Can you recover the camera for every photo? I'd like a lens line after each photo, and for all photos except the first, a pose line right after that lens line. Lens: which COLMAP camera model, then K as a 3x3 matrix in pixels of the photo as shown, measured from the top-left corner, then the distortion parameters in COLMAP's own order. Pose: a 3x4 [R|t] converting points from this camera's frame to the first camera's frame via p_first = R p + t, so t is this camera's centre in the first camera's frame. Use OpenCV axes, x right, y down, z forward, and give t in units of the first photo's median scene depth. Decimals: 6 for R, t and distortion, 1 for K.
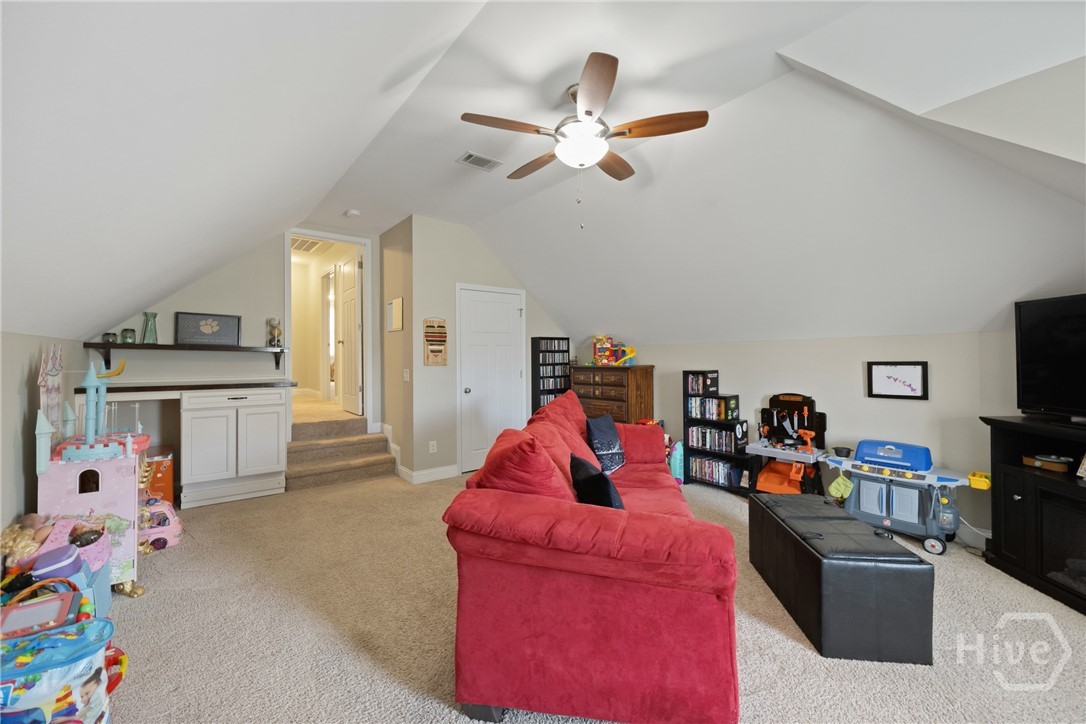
lens RADIAL K [[426.9, 0, 544.3], [0, 426.9, 357.4], [0, 0, 1]] dist [-0.002943, 0.000313]
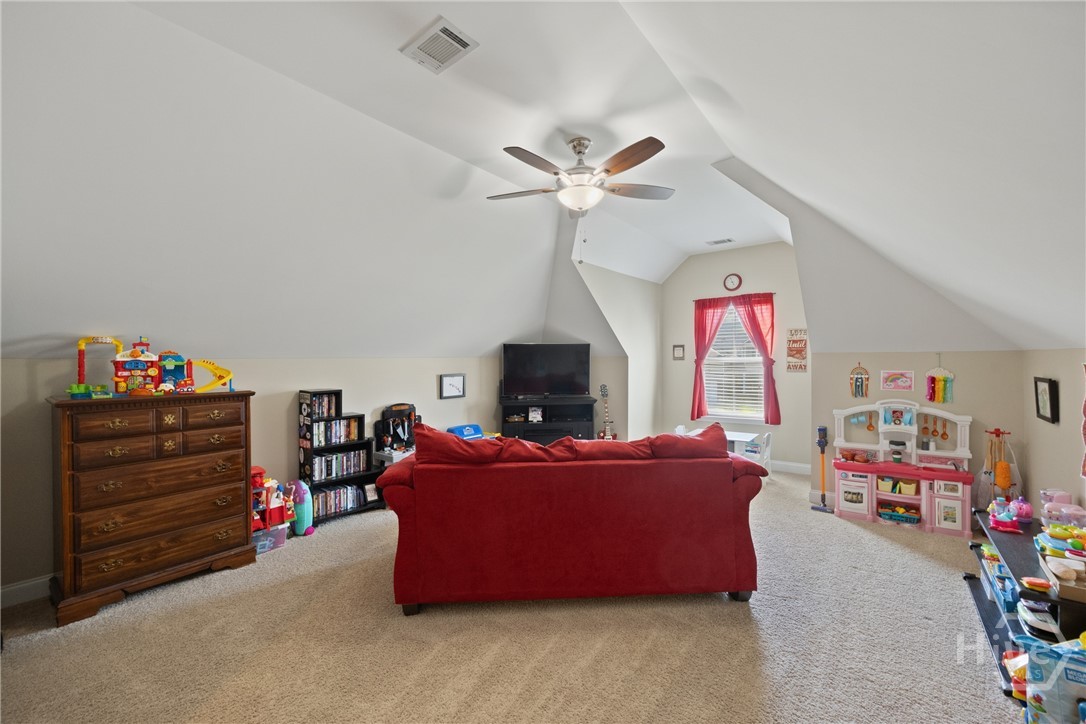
lens RADIAL K [[426.9, 0, 544.6], [0, 426.9, 363.8], [0, 0, 1]] dist [-0.002943, 0.000313]
pose [[-0.201331, 0.007486, 0.979495, -0.580679], [0.014809, 0.999880, -0.004598, -0.012623], [-0.979411, 0.013579, -0.201417, 0.744830]]
